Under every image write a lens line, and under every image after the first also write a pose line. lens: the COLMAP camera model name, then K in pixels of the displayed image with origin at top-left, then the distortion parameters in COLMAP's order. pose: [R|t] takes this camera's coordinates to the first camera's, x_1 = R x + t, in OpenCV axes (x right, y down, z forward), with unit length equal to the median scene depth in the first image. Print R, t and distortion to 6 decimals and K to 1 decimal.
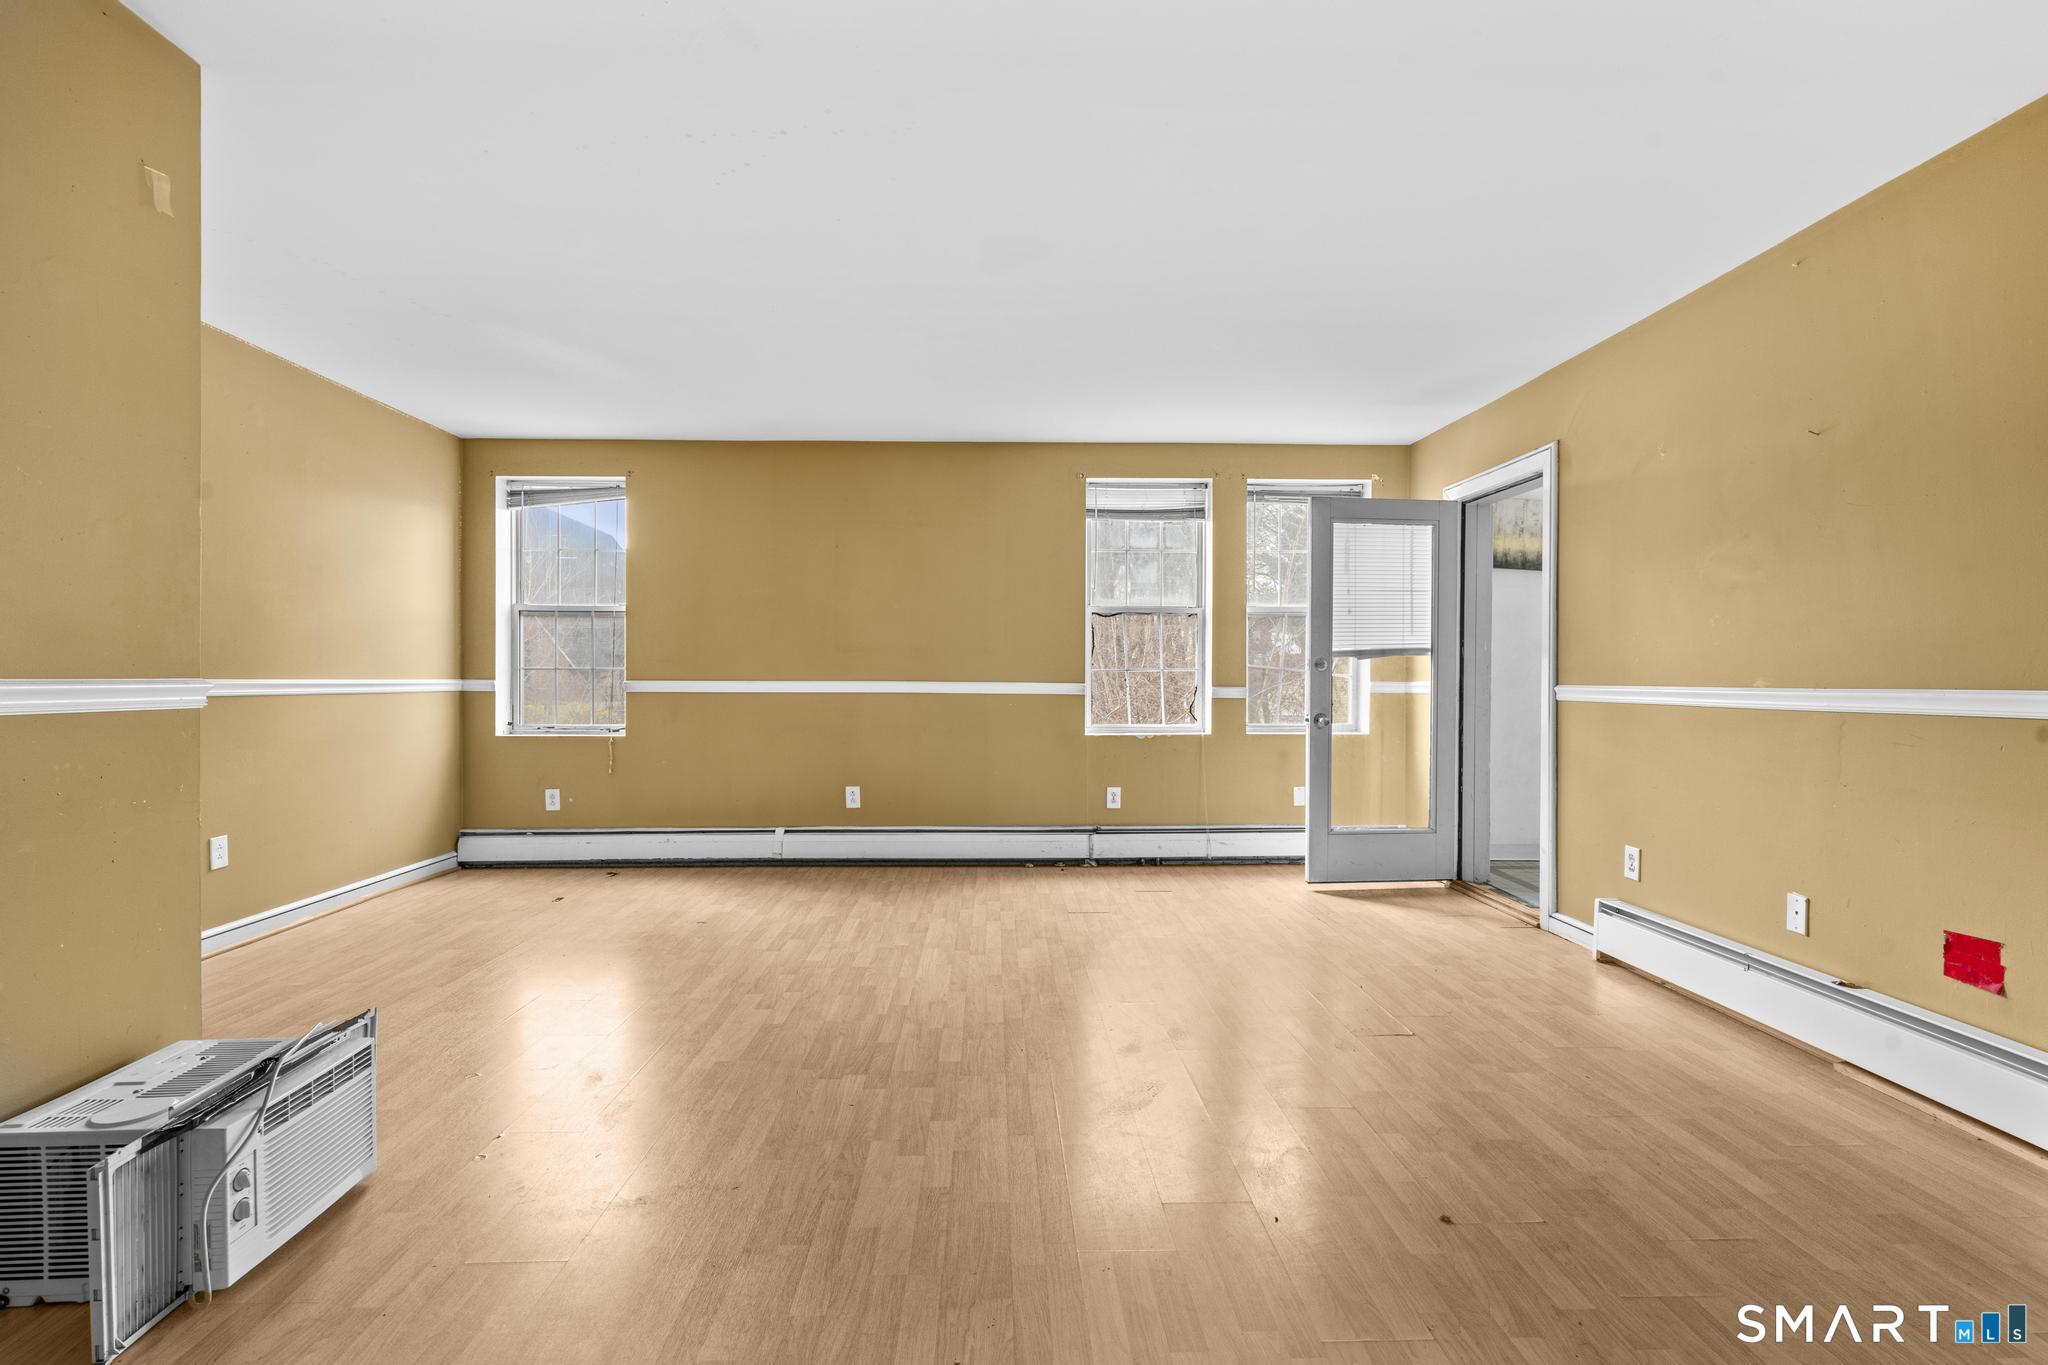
lens RADIAL K [[918.3, 0, 1021.7], [0, 918.3, 679.6], [0, 0, 1]] dist [-0.007160, 0.001559]
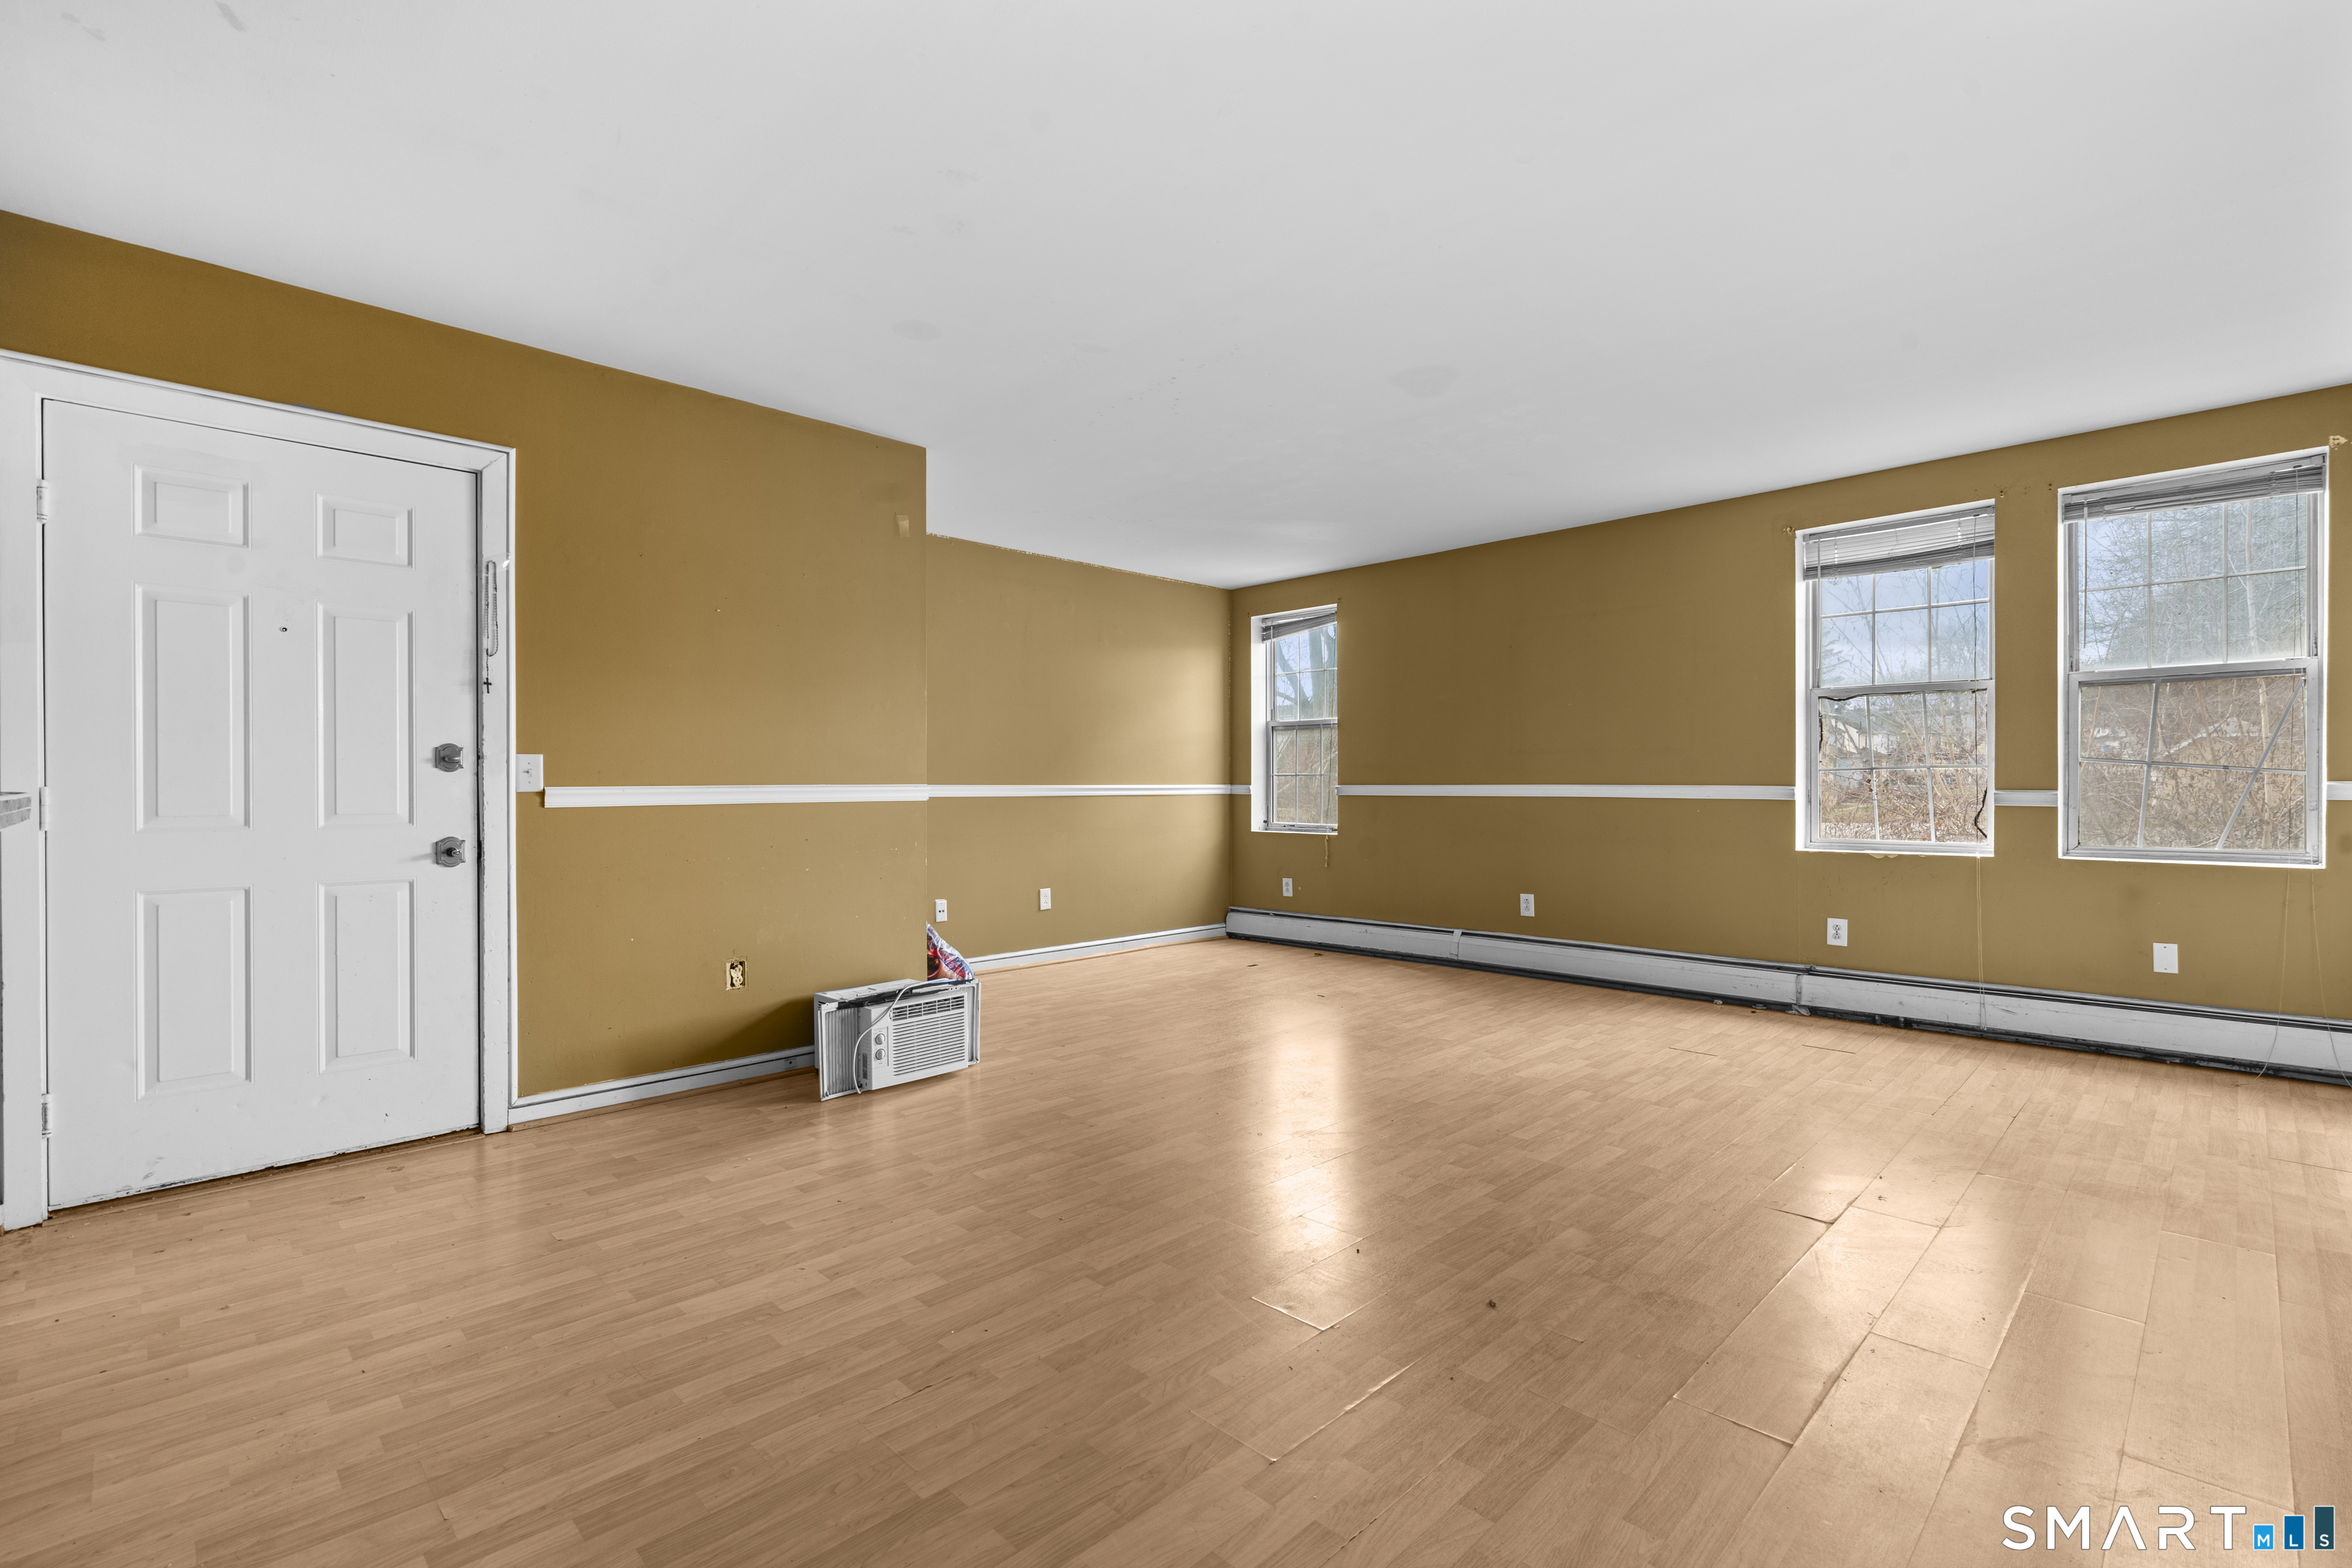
lens RADIAL K [[1054.6, 0, 1179.6], [0, 1054.6, 782.9], [0, 0, 1]] dist [-0.007160, 0.001559]
pose [[0.682199, -0.005819, -0.731143, 0.381011], [0.004489, 0.999983, -0.003771, 0.002476], [0.731153, -0.000710, 0.682213, -0.021982]]
